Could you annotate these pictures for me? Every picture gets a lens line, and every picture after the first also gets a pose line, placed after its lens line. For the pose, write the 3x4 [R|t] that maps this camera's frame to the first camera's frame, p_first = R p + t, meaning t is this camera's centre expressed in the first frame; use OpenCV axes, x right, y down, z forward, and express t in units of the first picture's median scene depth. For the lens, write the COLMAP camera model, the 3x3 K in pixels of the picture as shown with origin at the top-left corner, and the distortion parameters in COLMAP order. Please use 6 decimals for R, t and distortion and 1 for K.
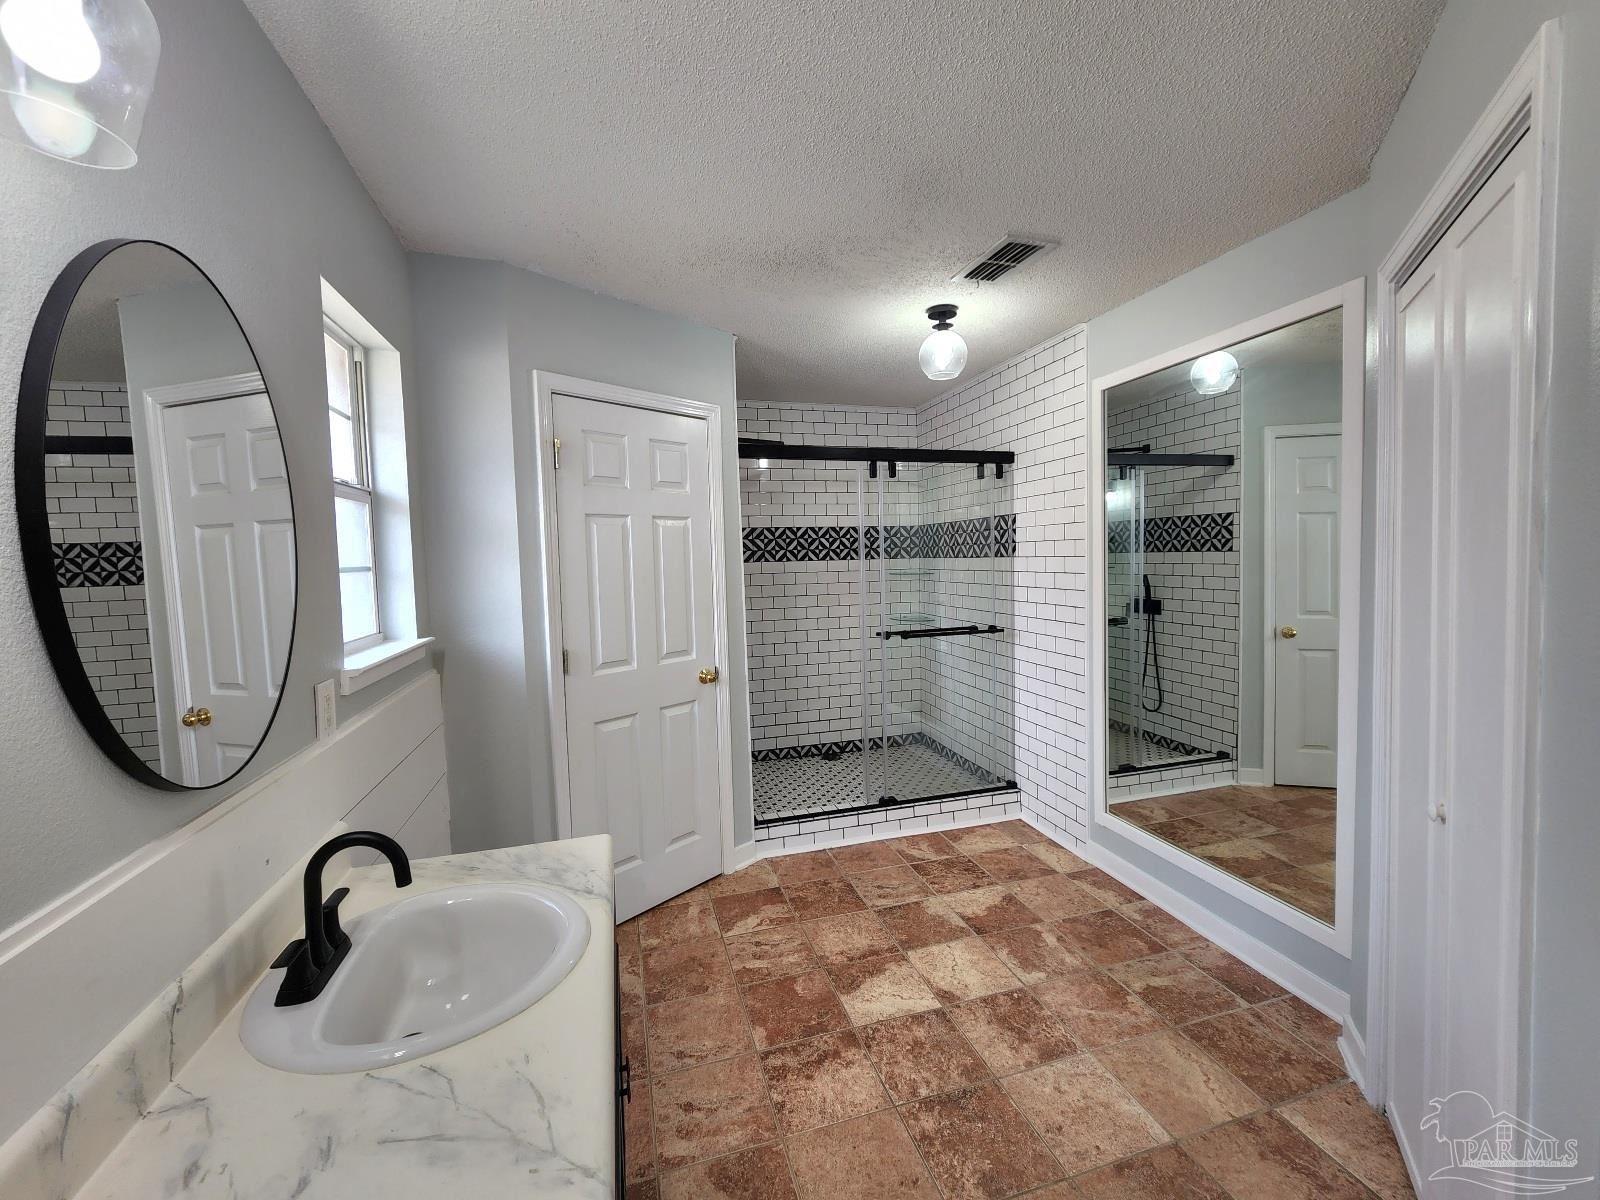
lens RADIAL K [[662.2, 0, 801.6], [0, 662.2, 593.7], [0, 0, 1]] dist [0.001018, -0.000131]
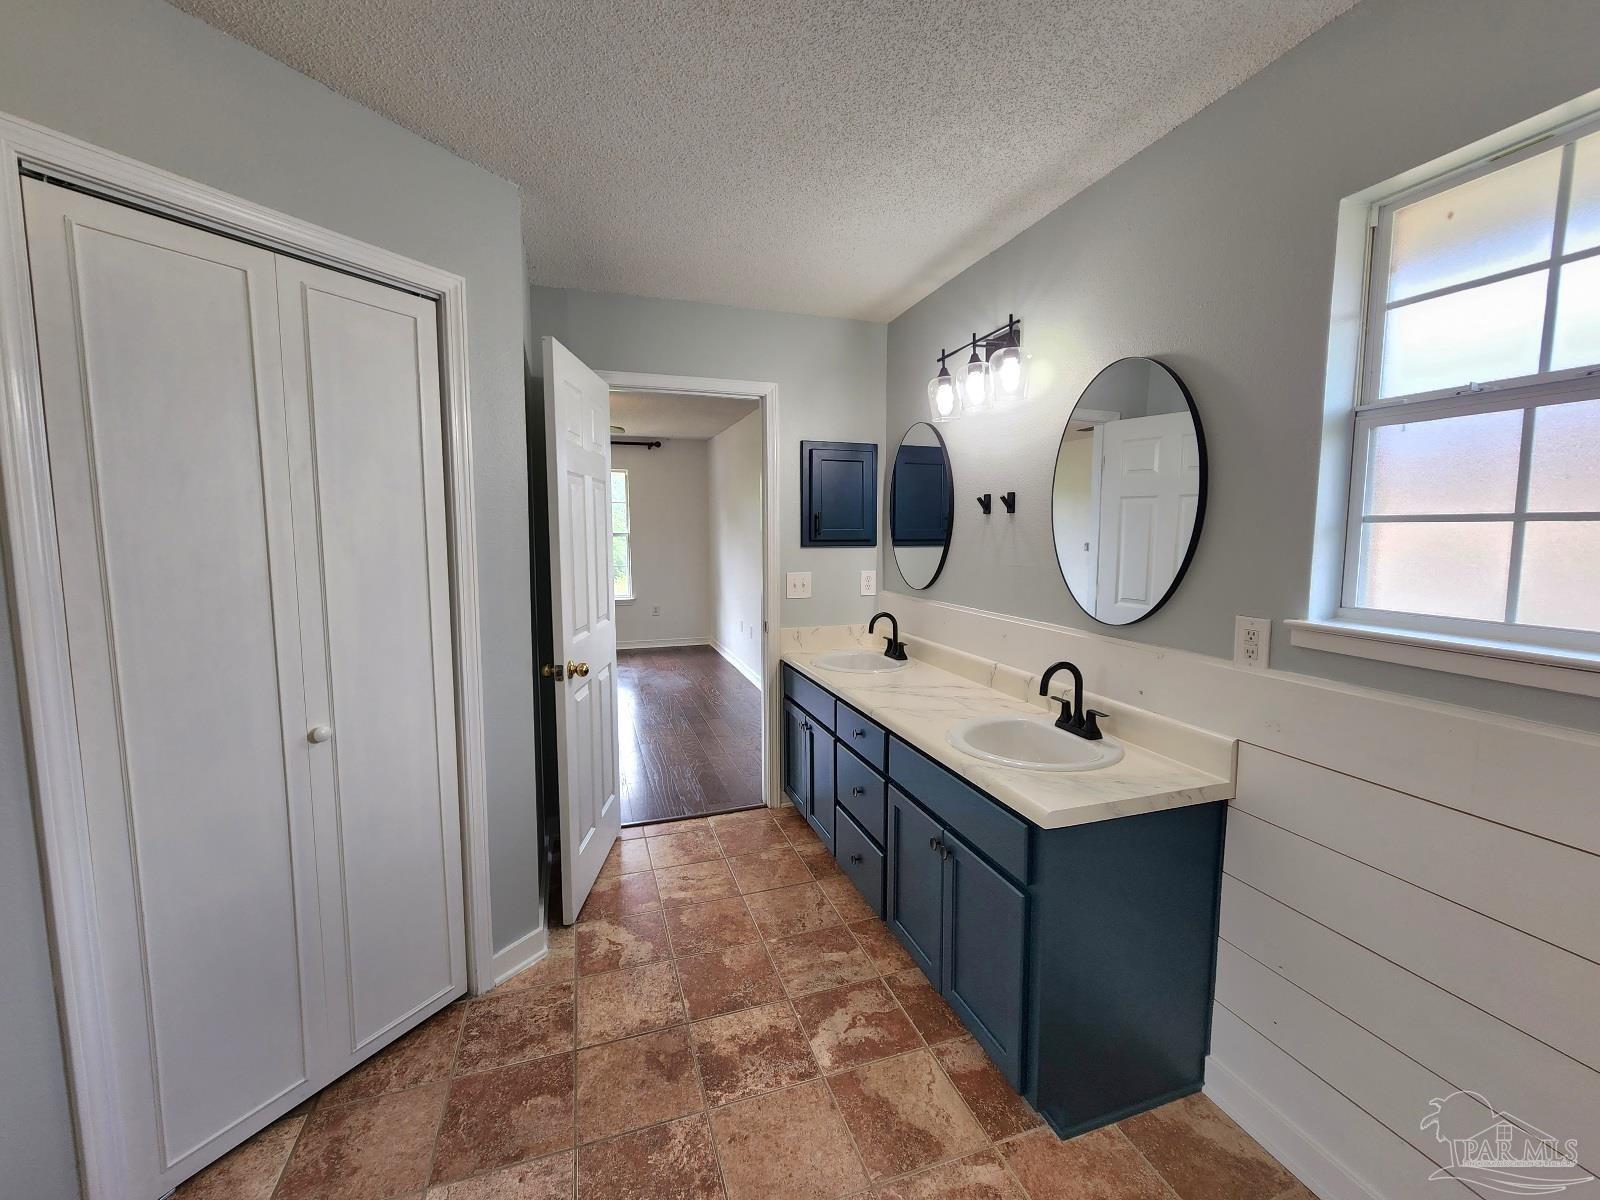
lens RADIAL K [[662.2, 0, 802.2], [0, 662.2, 594.6], [0, 0, 1]] dist [0.001018, -0.000131]
pose [[-0.998838, 0.022033, -0.042852, 0.087150], [0.015157, 0.987856, 0.154633, -0.083042], [0.045739, 0.153804, -0.987042, 1.811756]]
